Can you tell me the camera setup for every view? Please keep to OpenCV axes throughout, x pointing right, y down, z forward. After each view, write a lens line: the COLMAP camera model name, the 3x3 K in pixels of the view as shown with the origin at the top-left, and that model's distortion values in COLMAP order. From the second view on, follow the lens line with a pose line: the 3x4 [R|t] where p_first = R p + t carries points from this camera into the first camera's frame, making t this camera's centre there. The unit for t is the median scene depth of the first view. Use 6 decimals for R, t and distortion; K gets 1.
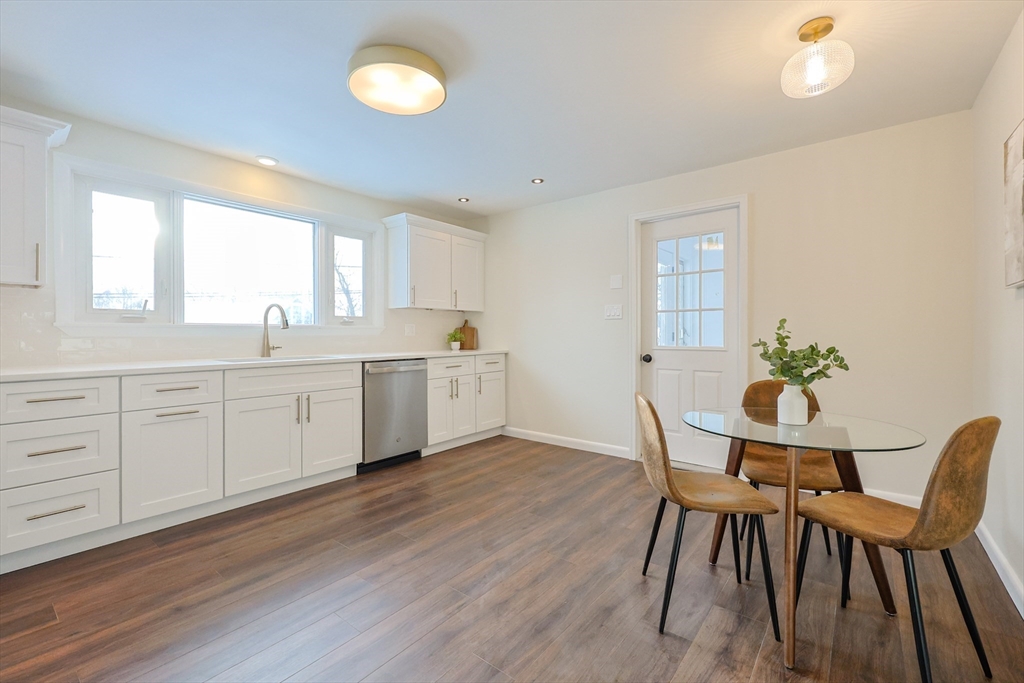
lens RADIAL K [[442.8, 0, 528.0], [0, 442.8, 337.7], [0, 0, 1]] dist [0.001097, -0.000092]
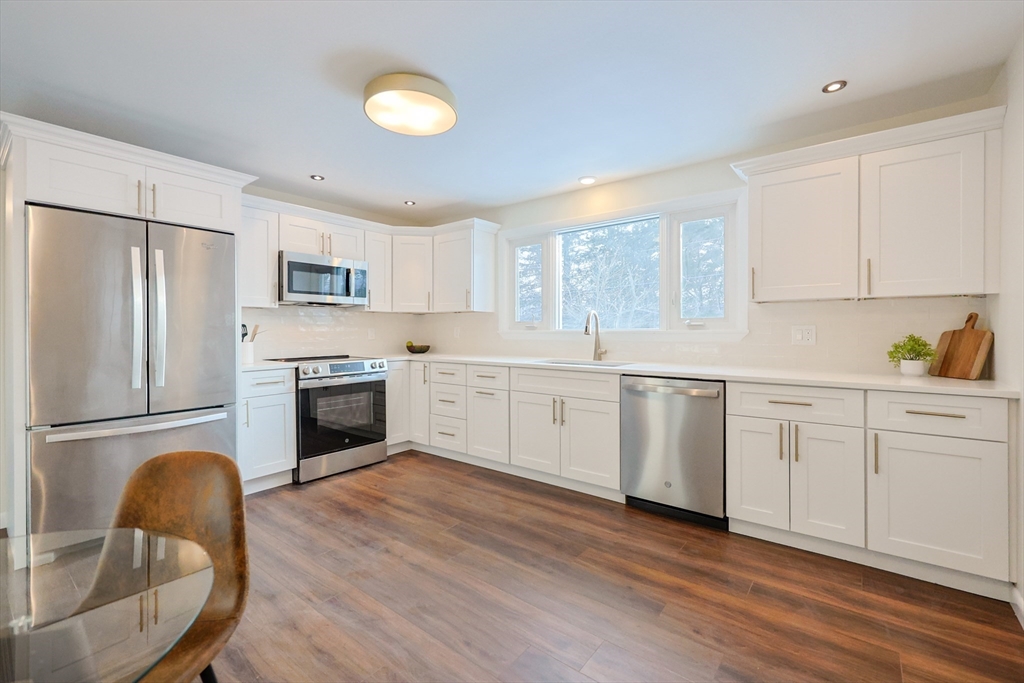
lens RADIAL K [[442.8, 0, 514.4], [0, 442.8, 334.8], [0, 0, 1]] dist [0.001097, -0.000092]
pose [[-0.020011, 0.014161, -0.999699, 0.488652], [-0.007558, 0.999869, 0.014315, -0.032557], [0.999771, 0.007842, -0.019901, 0.813448]]
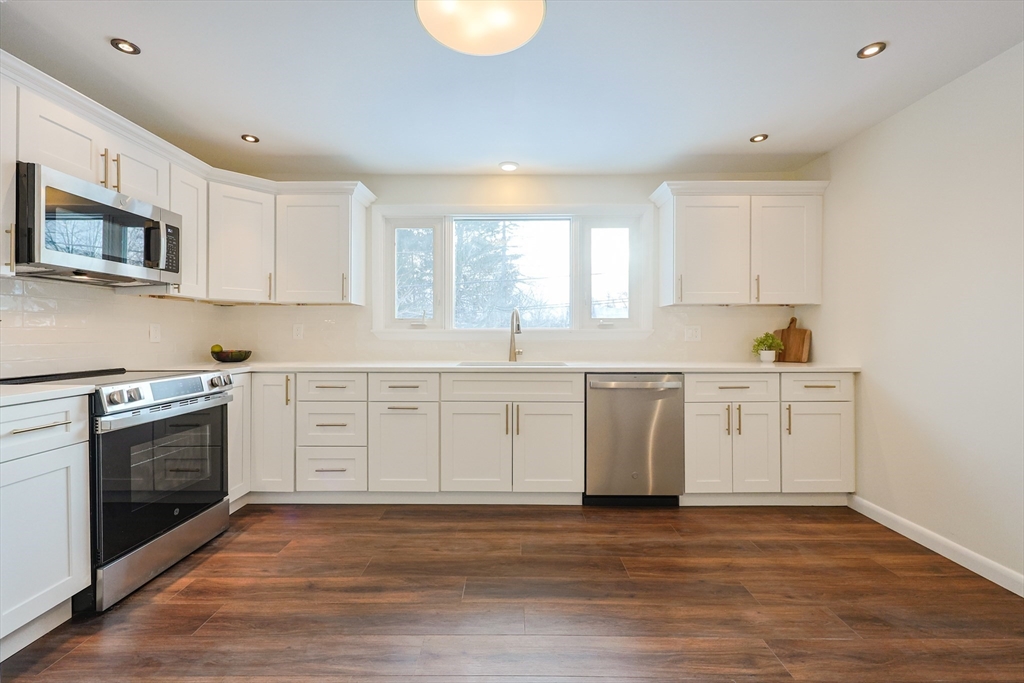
lens RADIAL K [[442.8, 0, 506.3], [0, 442.8, 337.8], [0, 0, 1]] dist [0.001097, -0.000092]
pose [[0.595756, 0.007262, -0.803133, 0.210254], [-0.009282, 0.999955, 0.002156, -0.011670], [0.803112, 0.006170, 0.595796, 0.382509]]
